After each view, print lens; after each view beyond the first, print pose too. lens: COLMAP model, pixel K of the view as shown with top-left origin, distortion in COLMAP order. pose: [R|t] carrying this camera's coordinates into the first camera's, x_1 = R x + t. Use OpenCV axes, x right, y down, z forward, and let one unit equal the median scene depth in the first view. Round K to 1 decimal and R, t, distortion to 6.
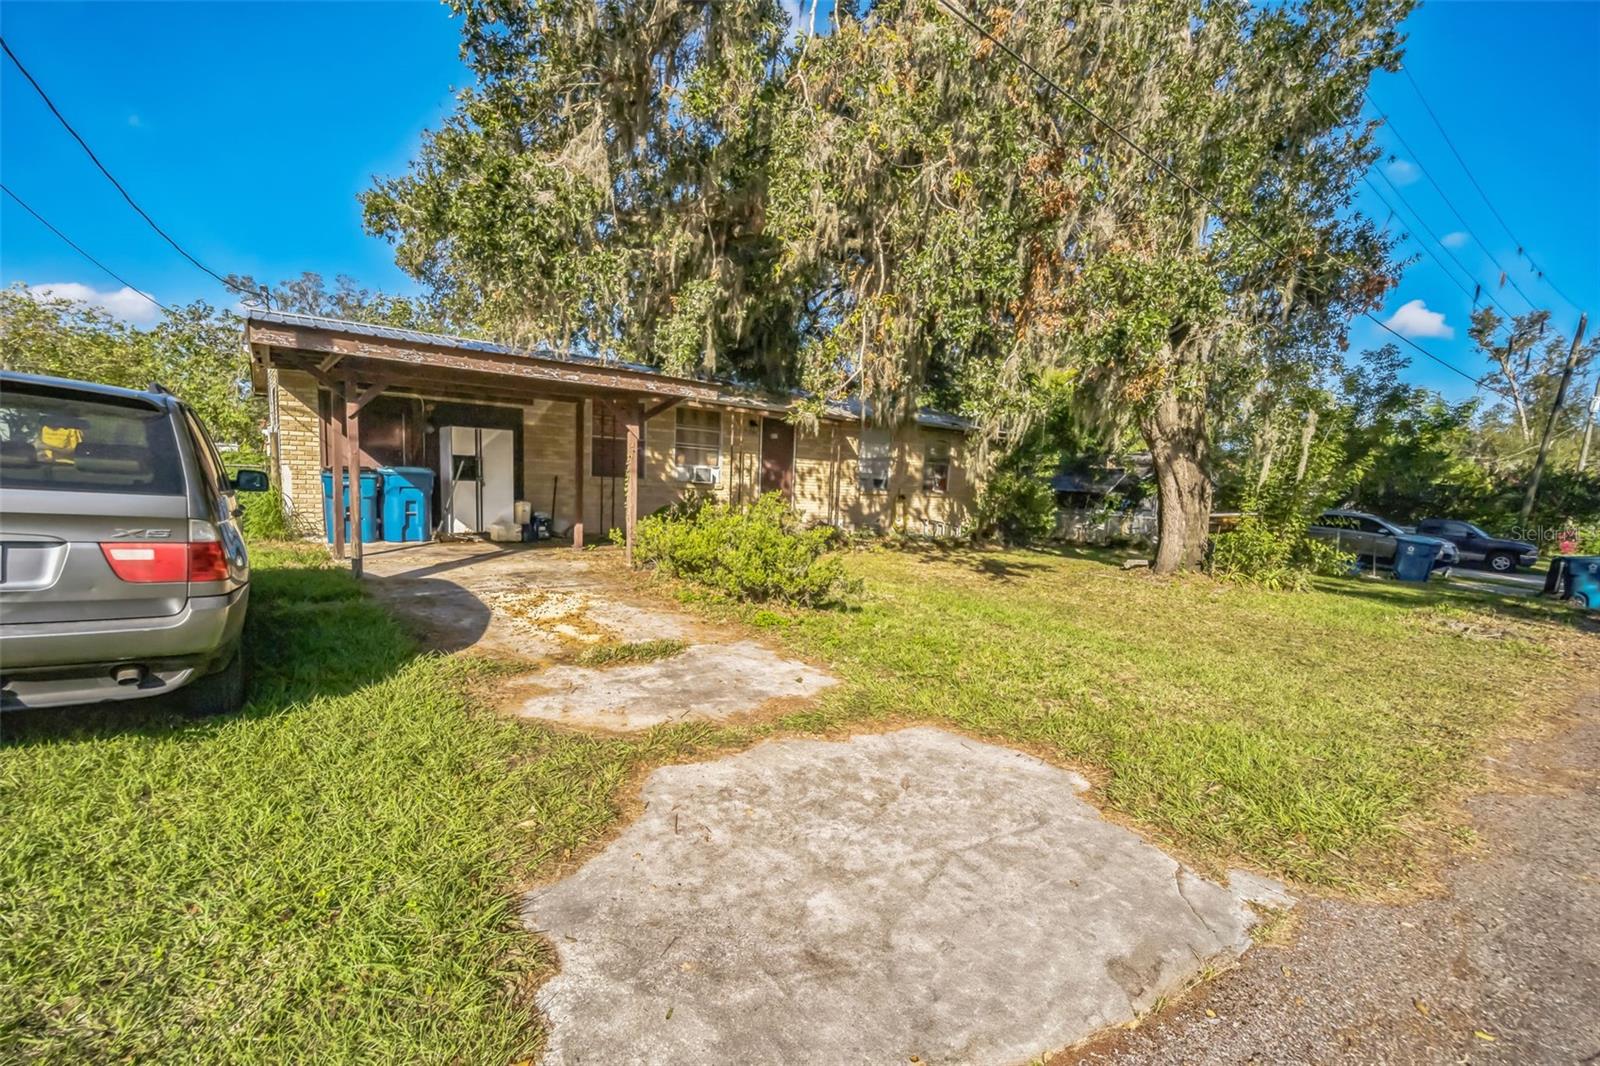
lens RADIAL K [[680.7, 0, 796.1], [0, 680.7, 545.8], [0, 0, 1]] dist [-0.021968, 0.000217]
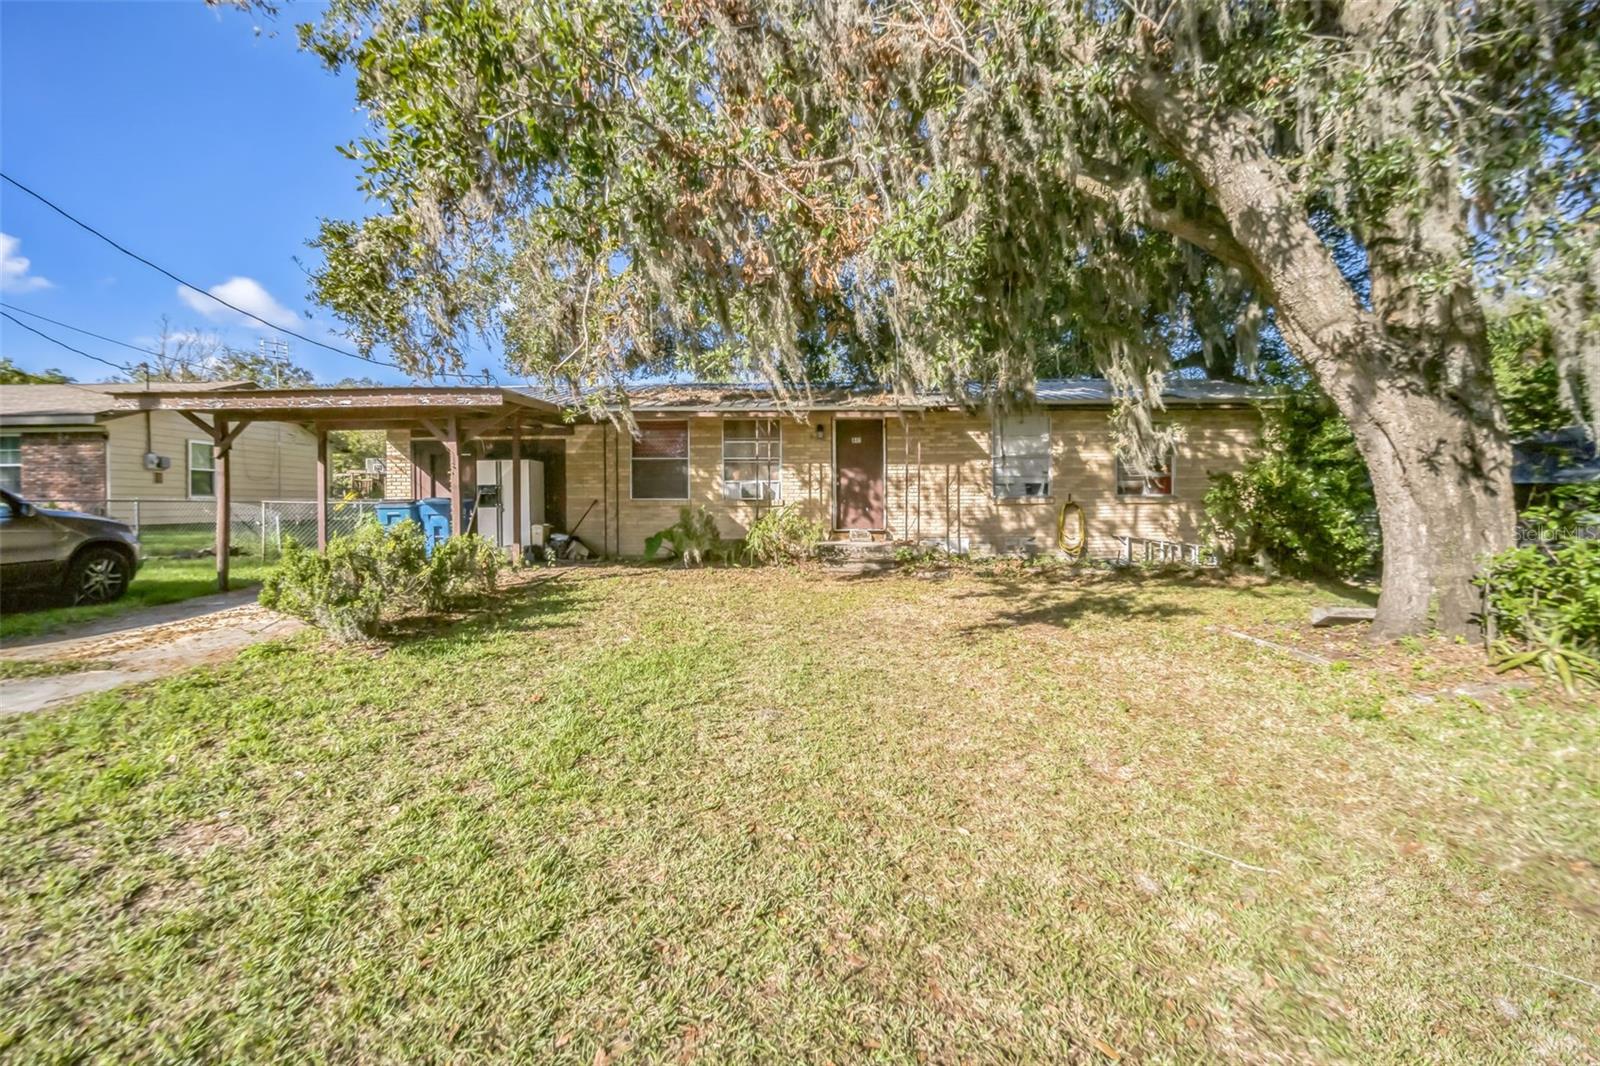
lens RADIAL K [[680.7, 0, 796.1], [0, 680.7, 545.8], [0, 0, 1]] dist [-0.021968, 0.000217]
pose [[0.787515, -0.015061, -0.616111, 0.403637], [-0.014008, 0.999006, -0.042327, 0.006357], [0.616136, 0.041964, 0.786521, 0.278612]]
